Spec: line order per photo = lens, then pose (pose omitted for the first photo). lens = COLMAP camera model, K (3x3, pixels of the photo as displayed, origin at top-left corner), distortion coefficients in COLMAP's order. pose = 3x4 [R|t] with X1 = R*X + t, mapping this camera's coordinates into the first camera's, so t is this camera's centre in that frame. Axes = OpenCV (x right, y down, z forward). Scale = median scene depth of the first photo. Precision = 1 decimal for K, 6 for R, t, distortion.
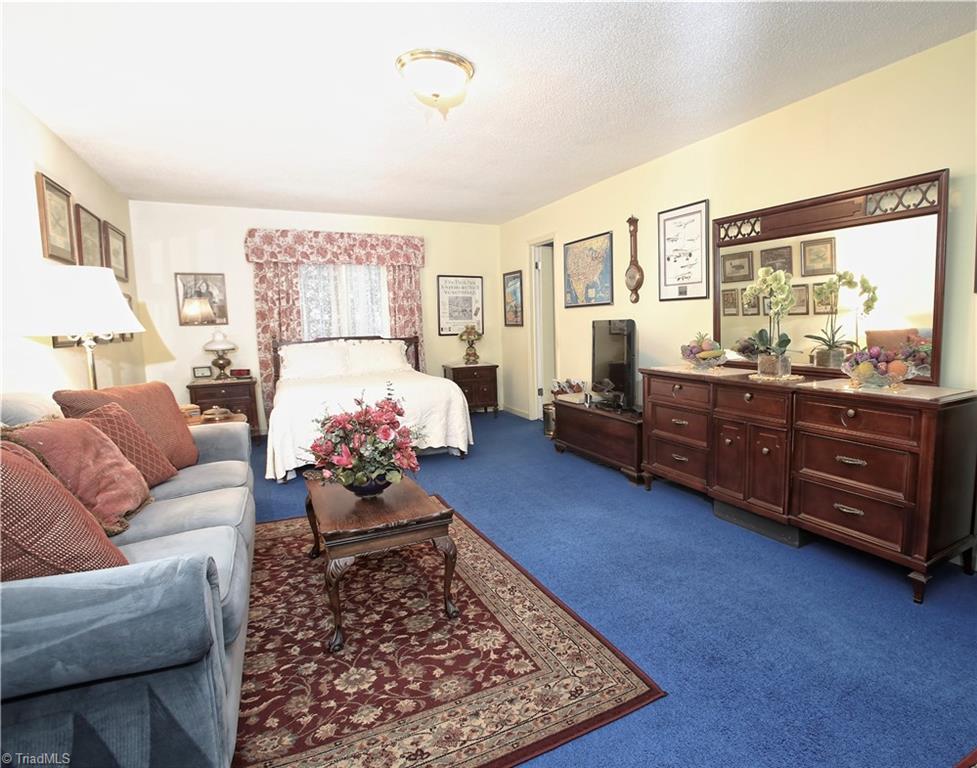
lens RADIAL K [[560.2, 0, 488.8], [0, 560.2, 364.4], [0, 0, 1]] dist [-0.004688, 0.000072]
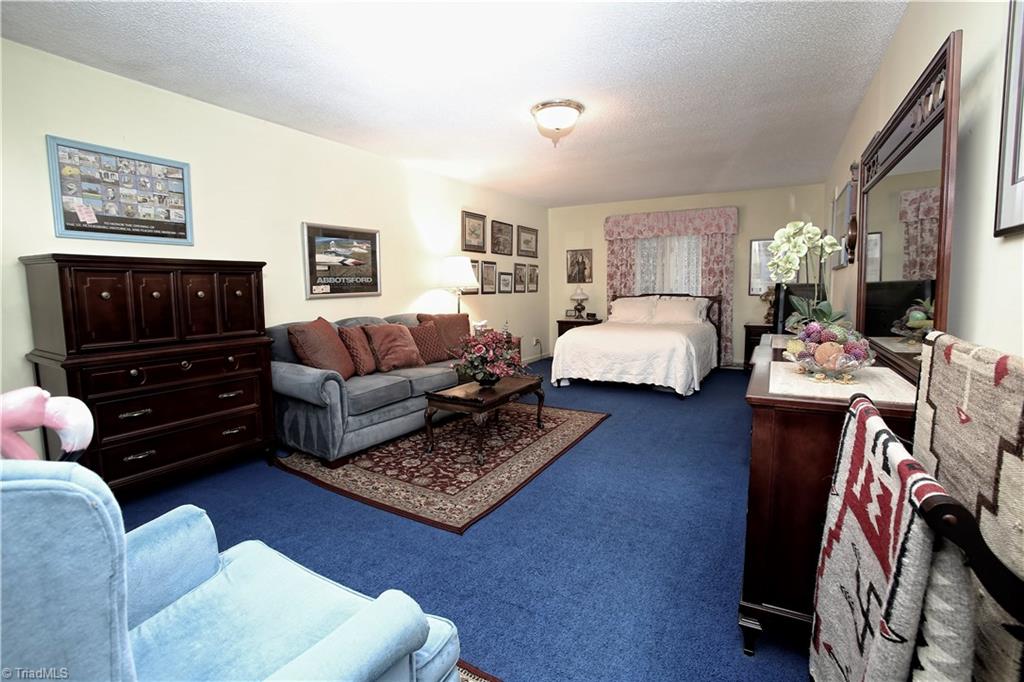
lens RADIAL K [[467.1, 0, 512.0], [0, 467.1, 341.0], [0, 0, 1]] dist [-0.098752, 0.046979]
pose [[0.521478, 0.111818, -0.845906, 1.062263], [-0.062870, 0.993717, 0.092599, -0.040351], [0.850945, 0.004894, 0.525231, 0.349271]]
